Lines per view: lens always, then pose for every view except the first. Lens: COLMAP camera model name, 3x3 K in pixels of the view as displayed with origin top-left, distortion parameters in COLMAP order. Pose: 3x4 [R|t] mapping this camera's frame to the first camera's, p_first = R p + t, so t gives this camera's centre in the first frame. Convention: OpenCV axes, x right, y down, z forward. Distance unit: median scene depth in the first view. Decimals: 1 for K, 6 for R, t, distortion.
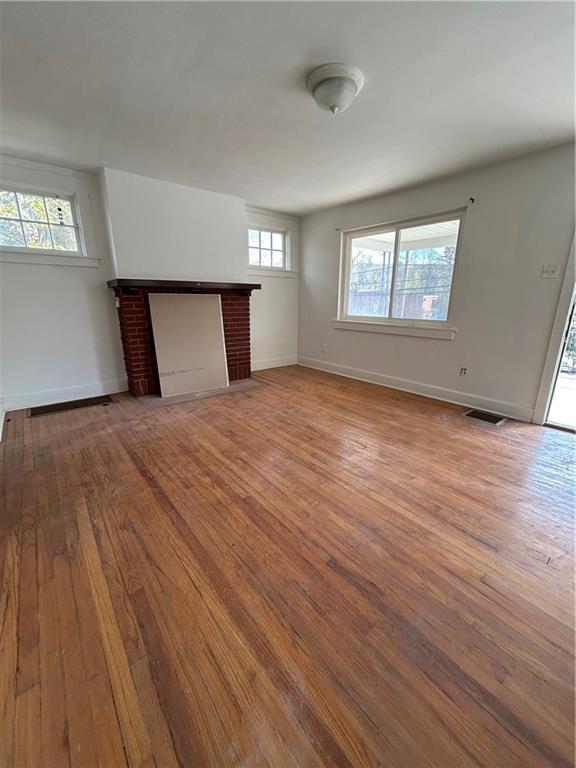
lens RADIAL K [[310.4, 0, 288.9], [0, 310.4, 384.1], [0, 0, 1]] dist [-0.000766, 0.000112]
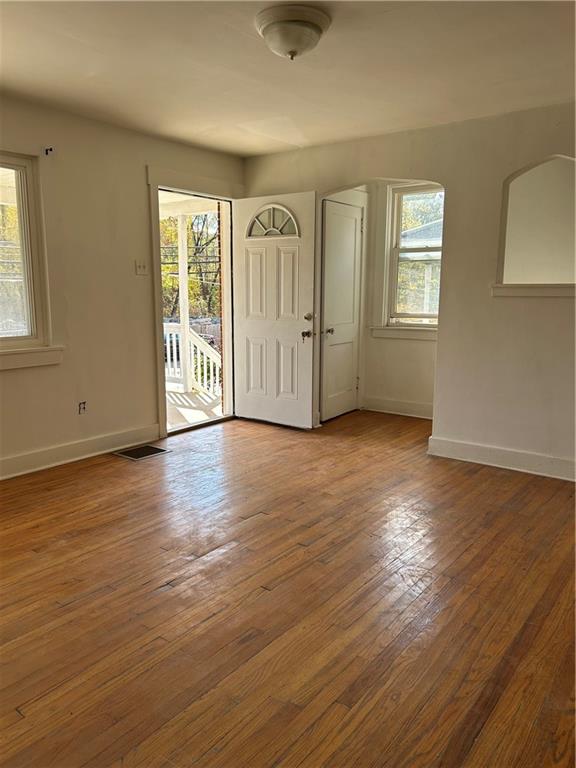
lens RADIAL K [[578.0, 0, 285.9], [0, 578.0, 383.2], [0, 0, 1]] dist [0.019328, -0.005112]
pose [[-0.233748, -0.164996, 0.958195, -0.727534], [0.254170, 0.940859, 0.224014, -0.262524], [-0.938488, 0.295907, -0.177987, 0.834855]]
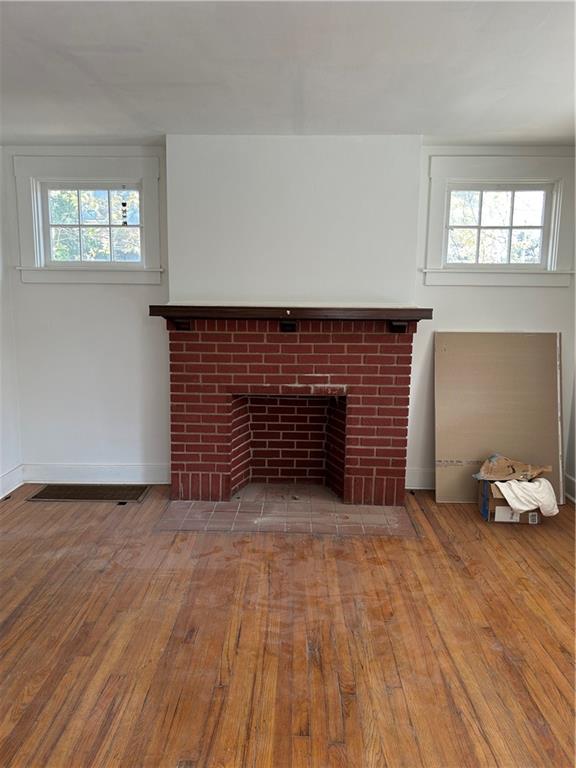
lens RADIAL K [[578.0, 0, 285.9], [0, 578.0, 383.2], [0, 0, 1]] dist [0.019328, -0.005112]
pose [[0.761624, 0.096567, -0.640783, 0.377799], [-0.179639, 0.981543, -0.065595, -0.154196], [0.622622, 0.165068, 0.764915, 0.304008]]
